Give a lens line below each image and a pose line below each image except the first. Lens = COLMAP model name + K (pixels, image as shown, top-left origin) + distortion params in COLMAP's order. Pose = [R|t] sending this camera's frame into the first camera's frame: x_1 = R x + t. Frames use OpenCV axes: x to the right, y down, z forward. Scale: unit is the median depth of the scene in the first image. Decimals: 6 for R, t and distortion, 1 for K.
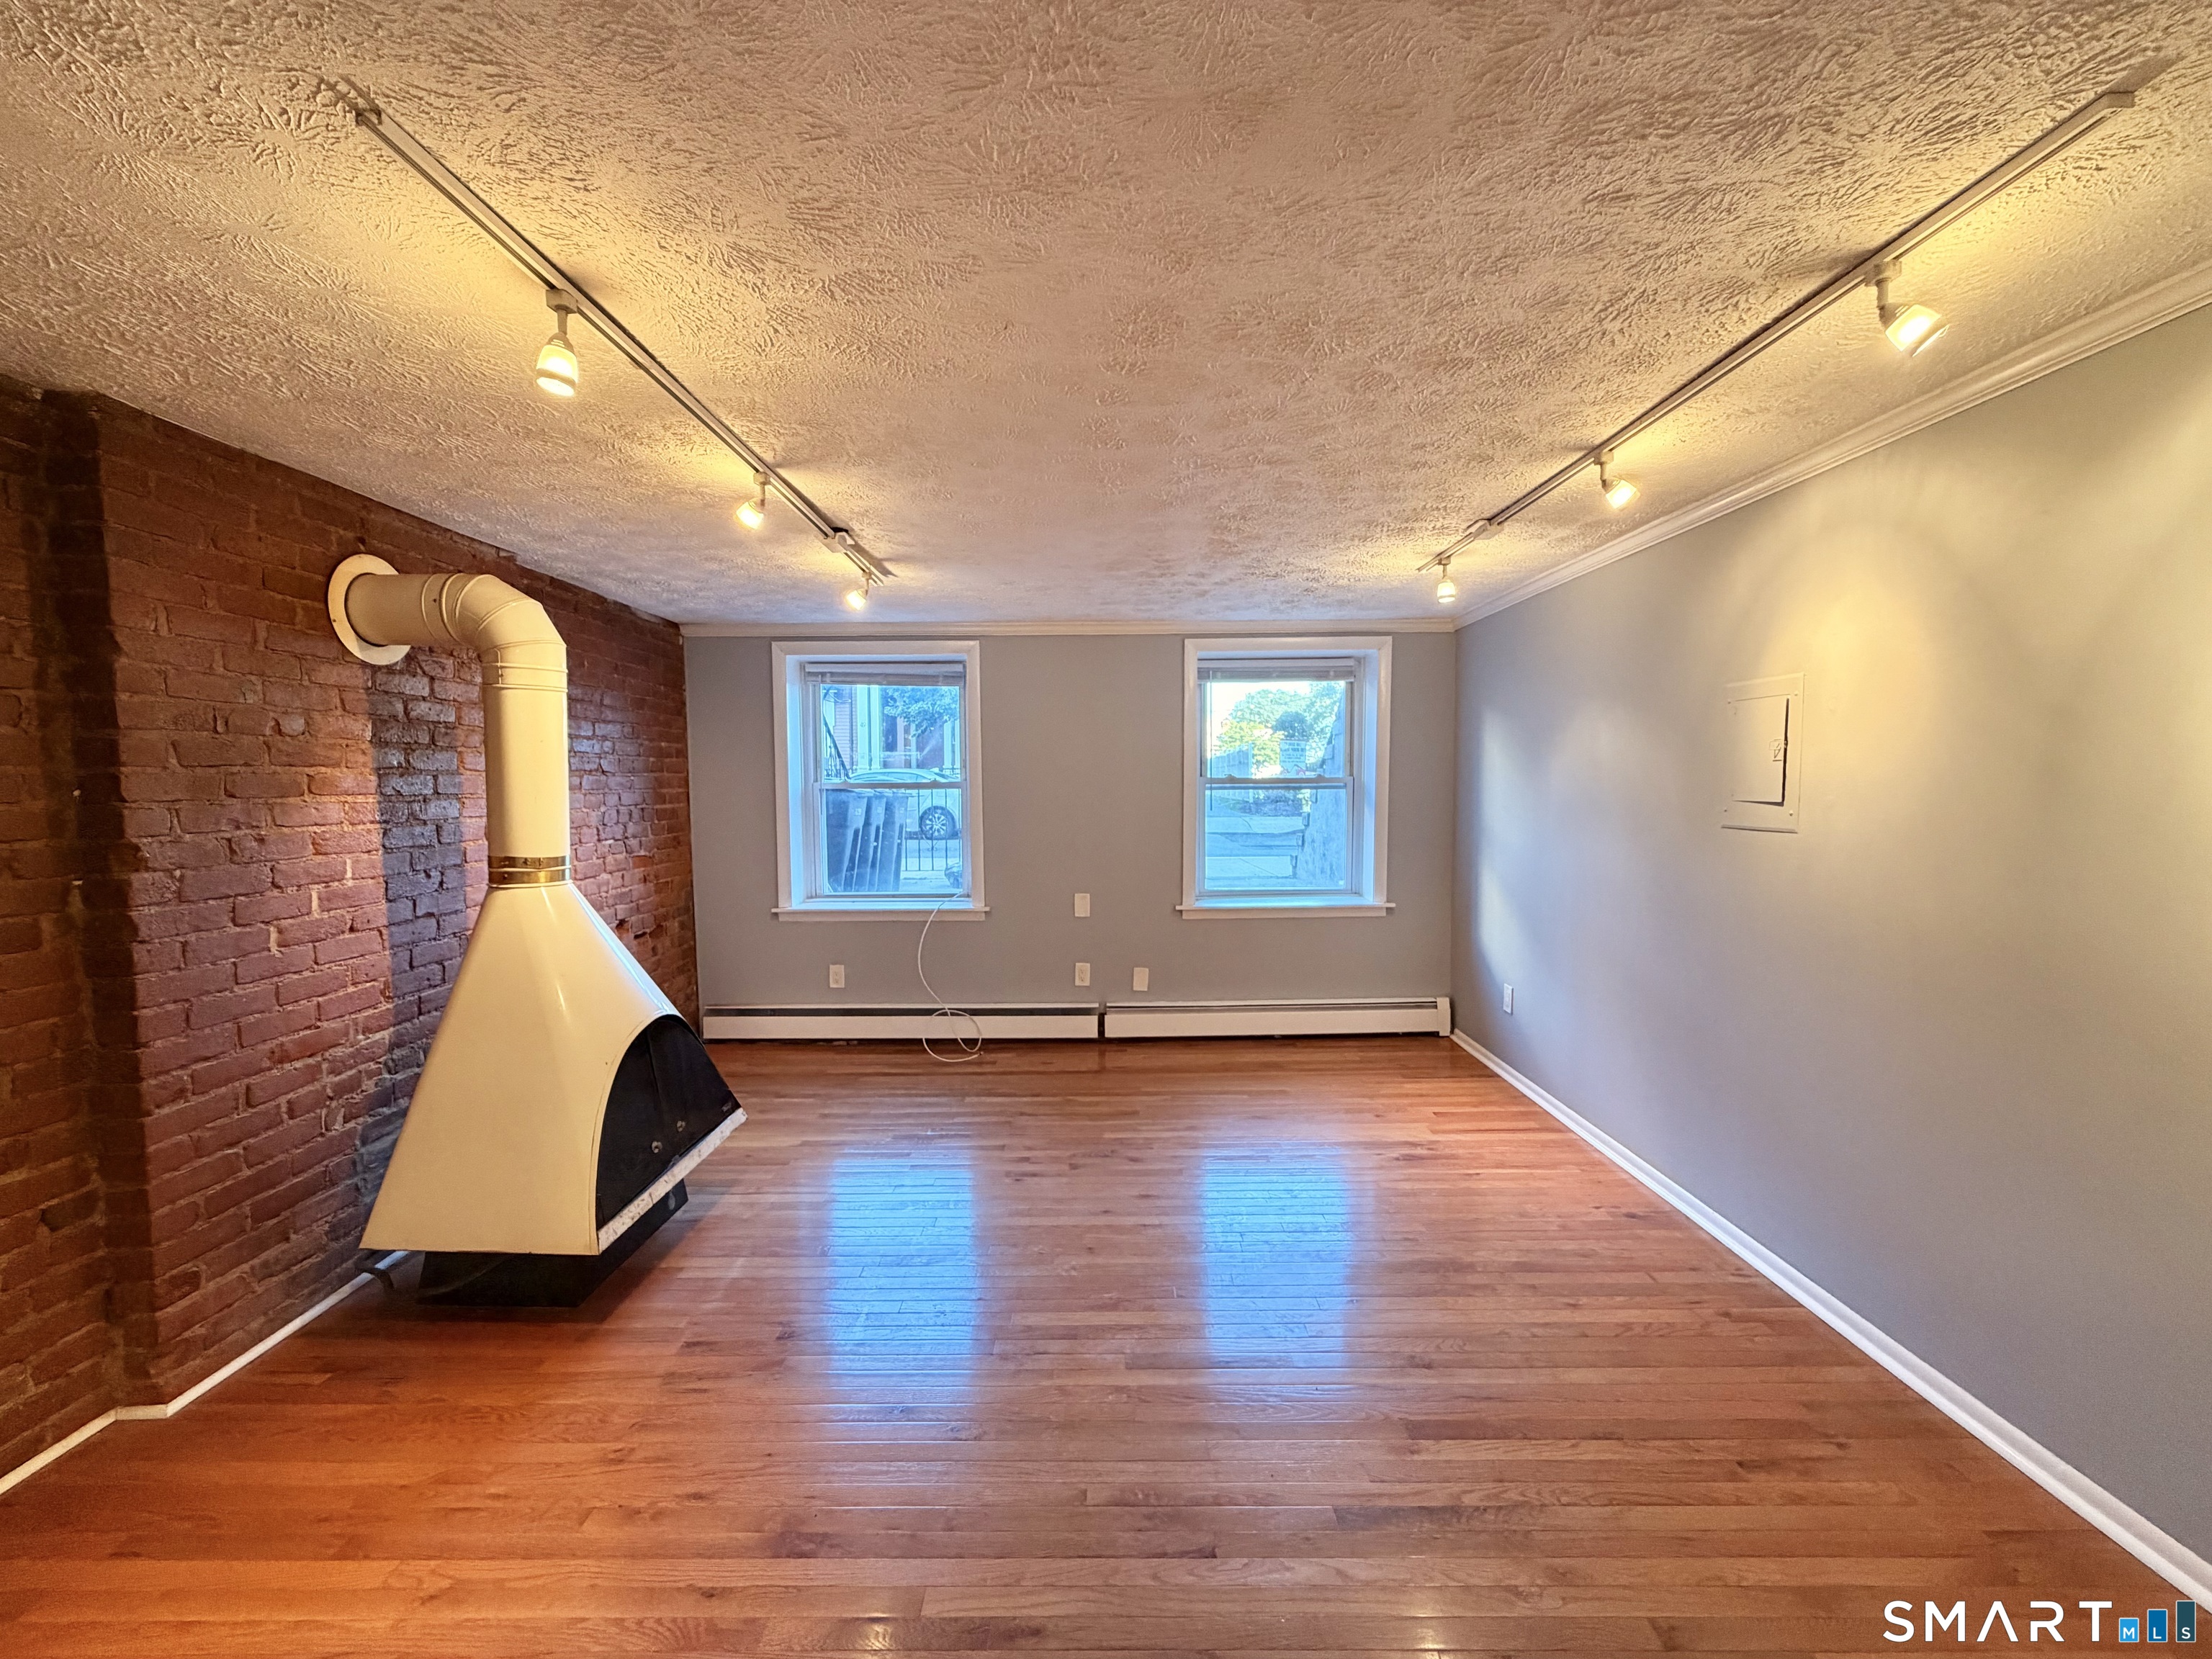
lens RADIAL K [[885.2, 0, 1106.0], [0, 885.2, 829.5], [0, 0, 1]] dist [-0.000018, 0.000007]
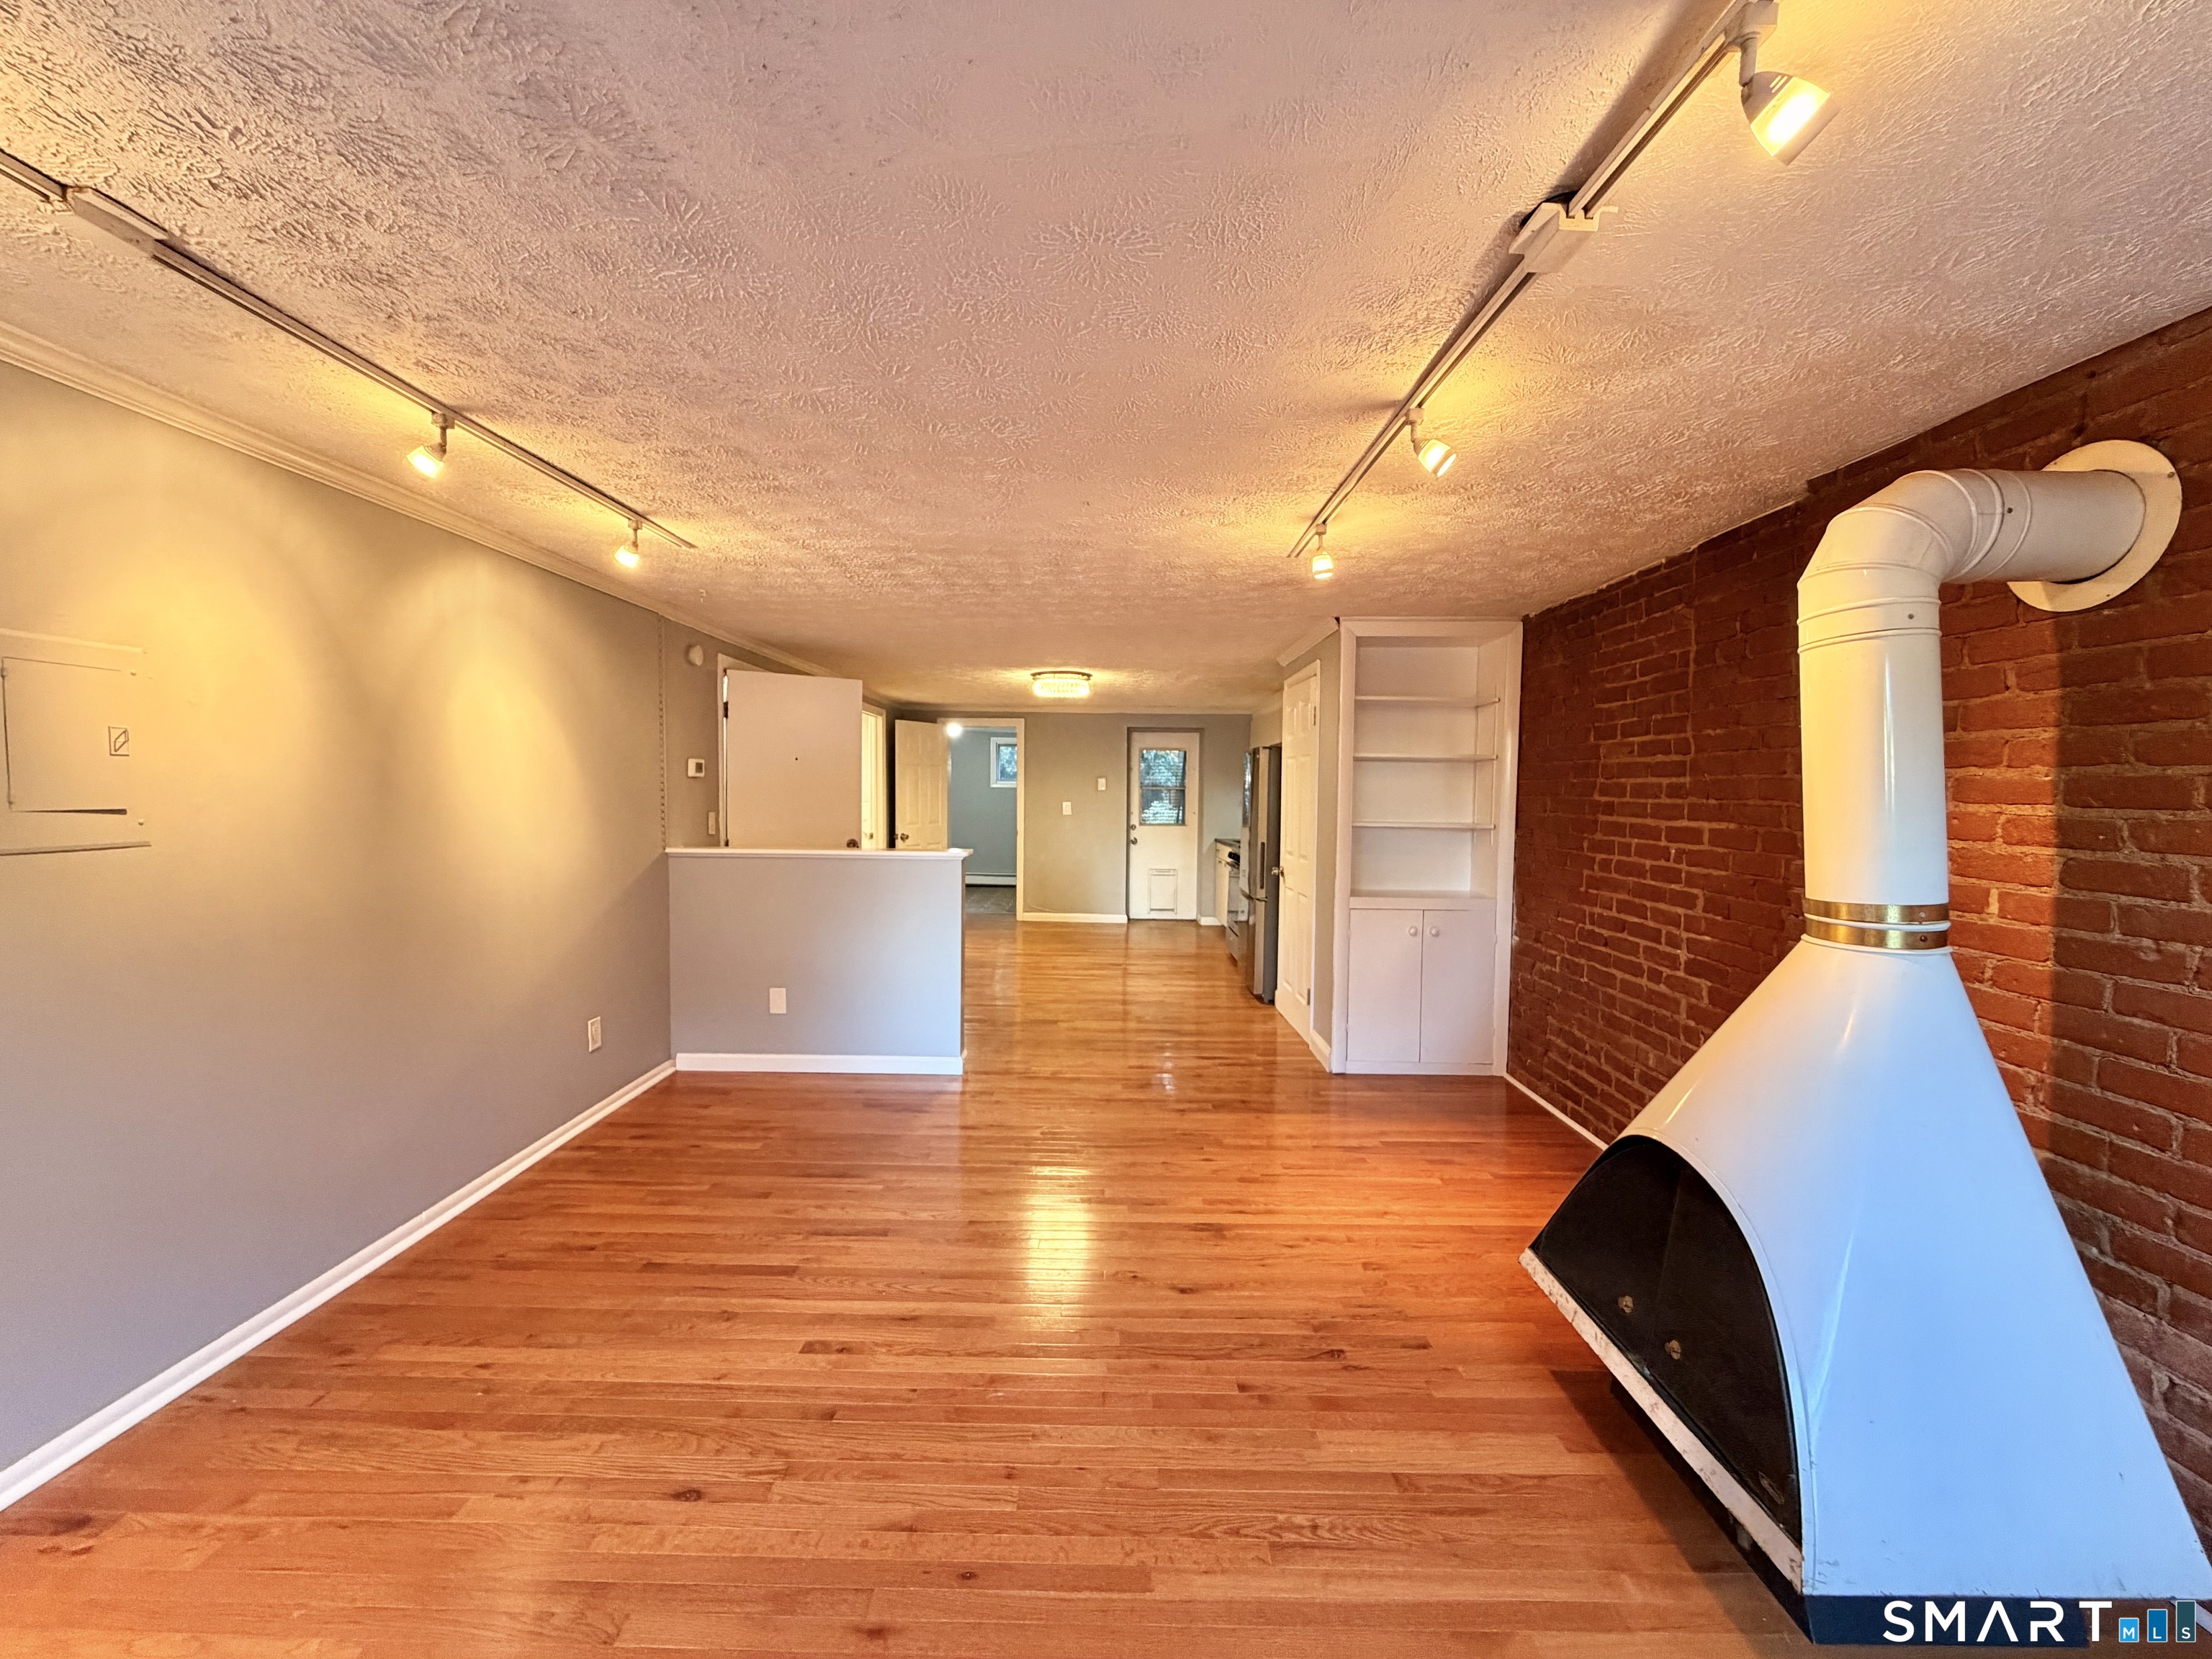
lens RADIAL K [[885.2, 0, 1106.0], [0, 885.2, 829.5], [0, 0, 1]] dist [-0.000018, 0.000007]
pose [[-0.999997, -0.001514, 0.001784, -0.105990], [-0.001325, 0.994816, 0.101681, -0.097886], [-0.001928, 0.101679, -0.994815, 1.869757]]
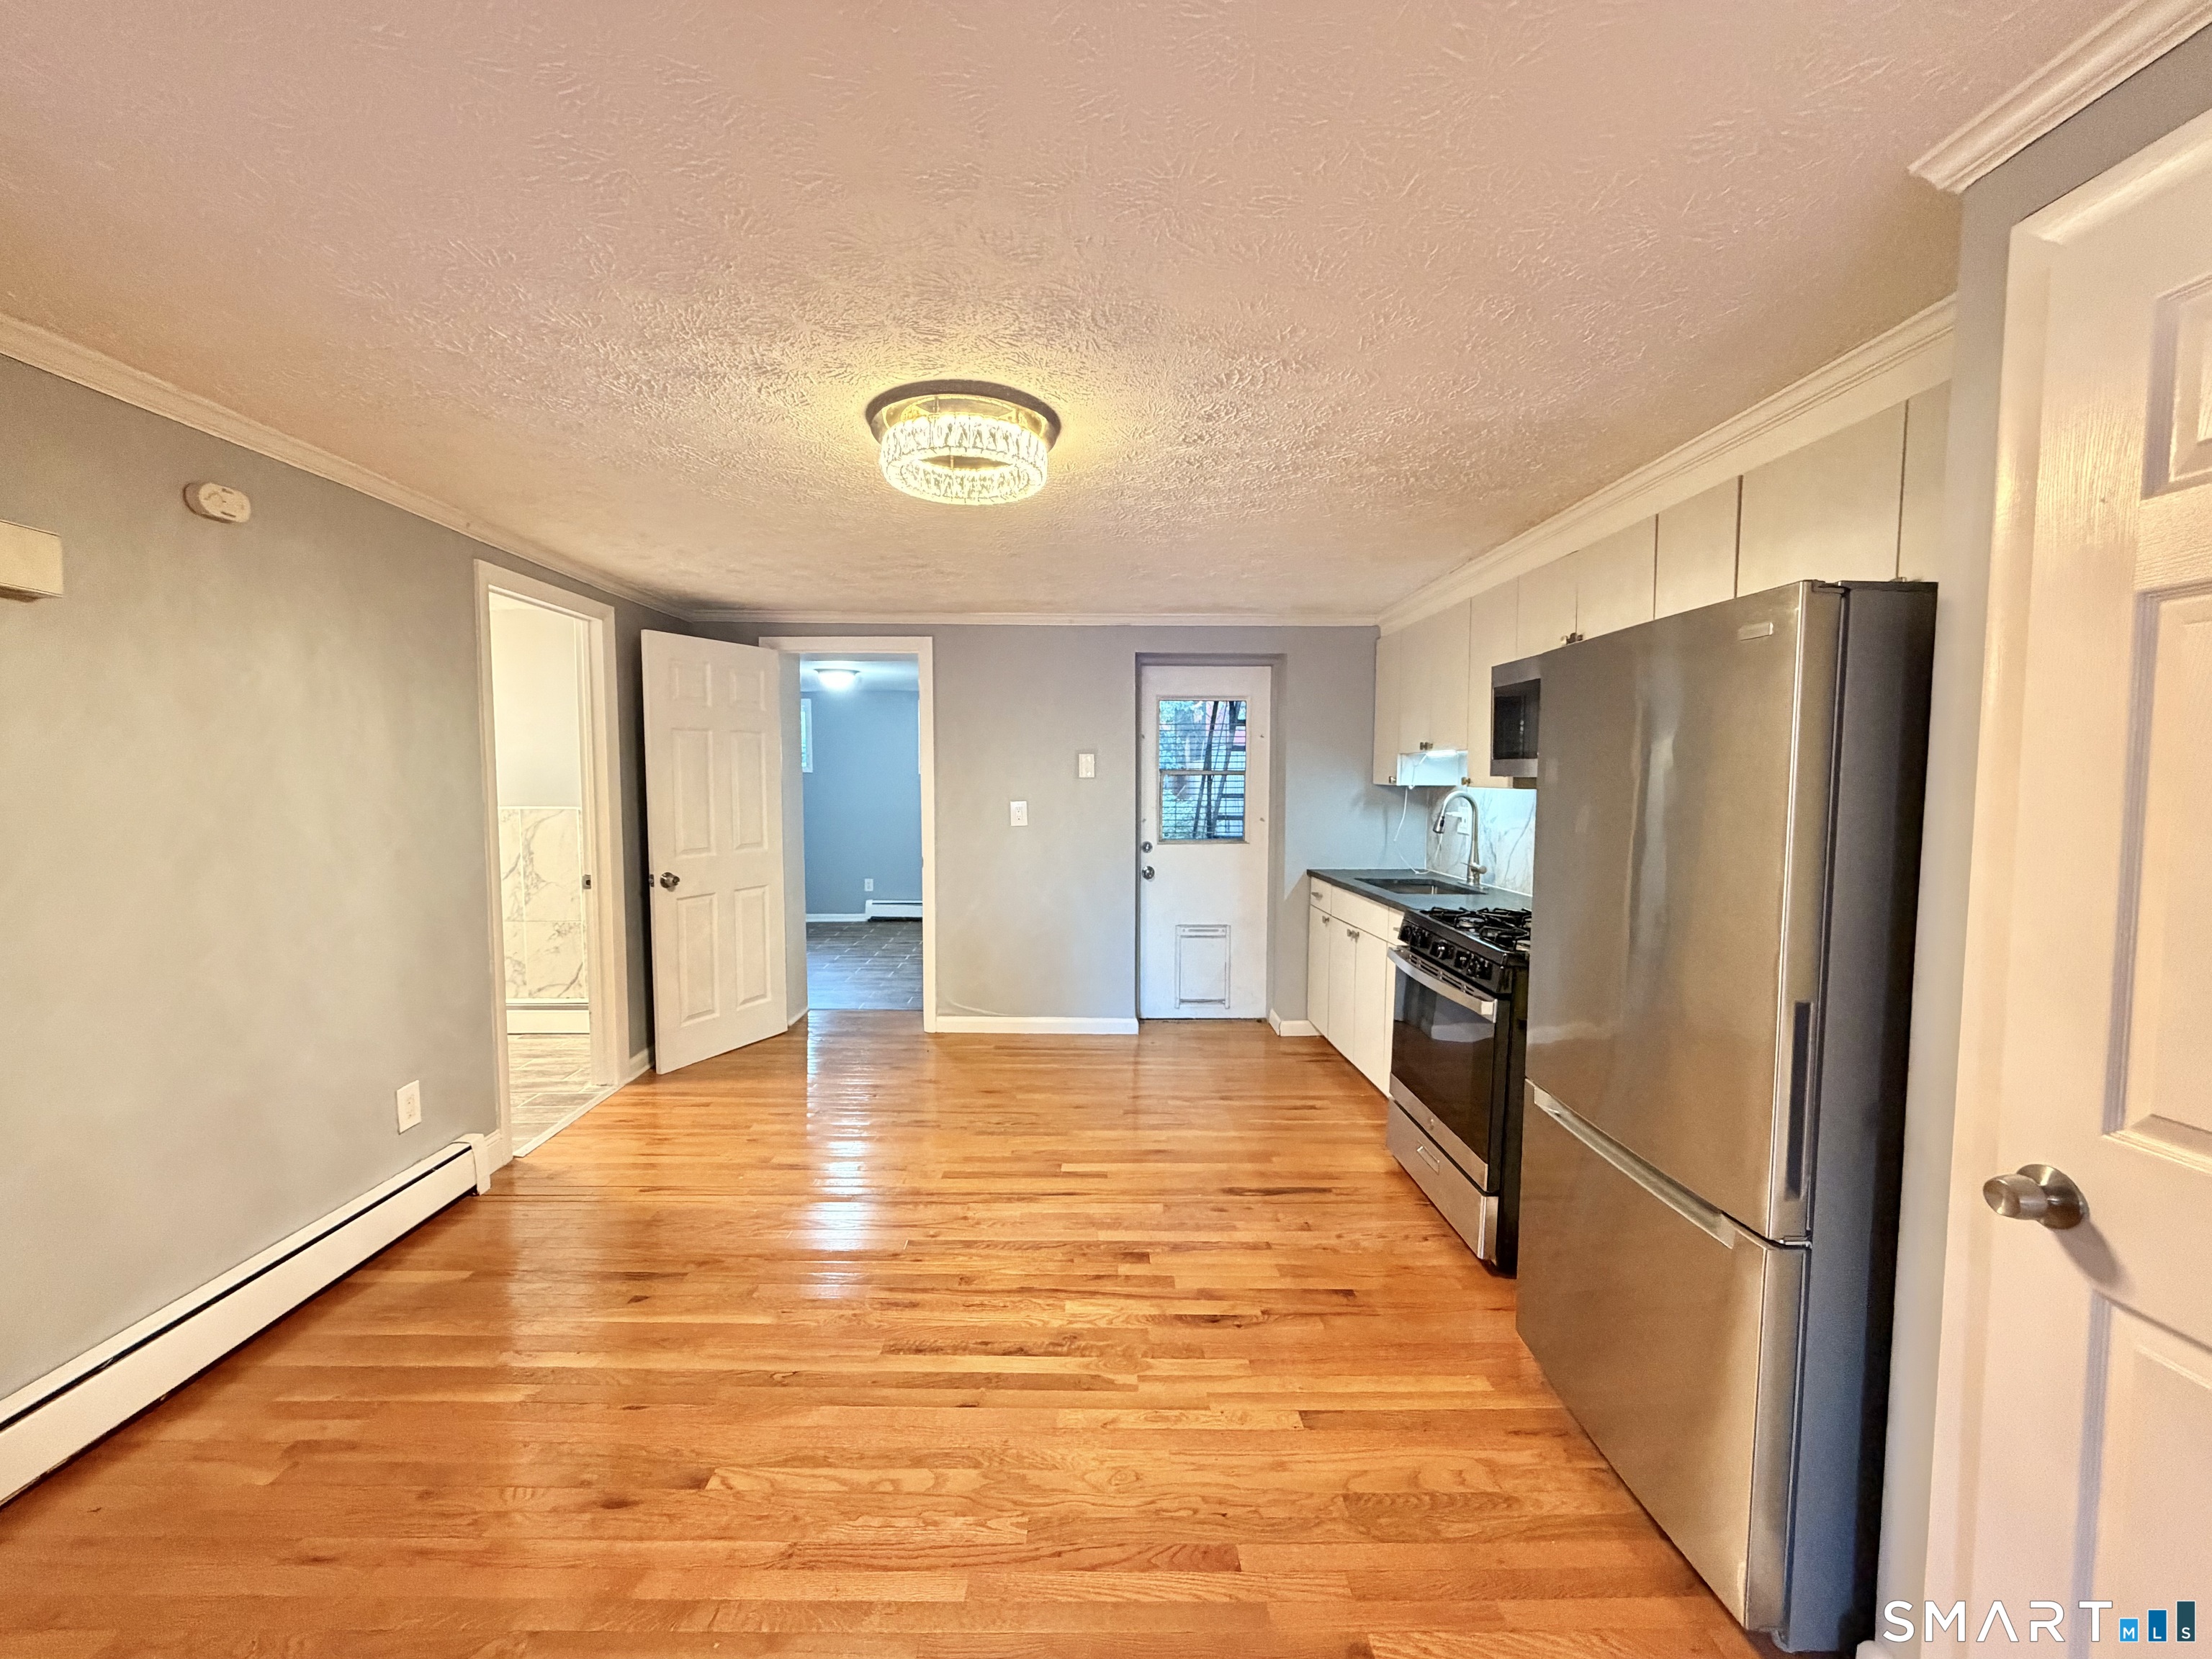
lens RADIAL K [[885.2, 0, 1106.0], [0, 885.2, 829.5], [0, 0, 1]] dist [-0.000018, 0.000007]
pose [[-0.999628, 0.006603, -0.026462, -0.098469], [0.003541, 0.993460, 0.114124, -0.074725], [0.027043, 0.113988, -0.993114, 1.488368]]
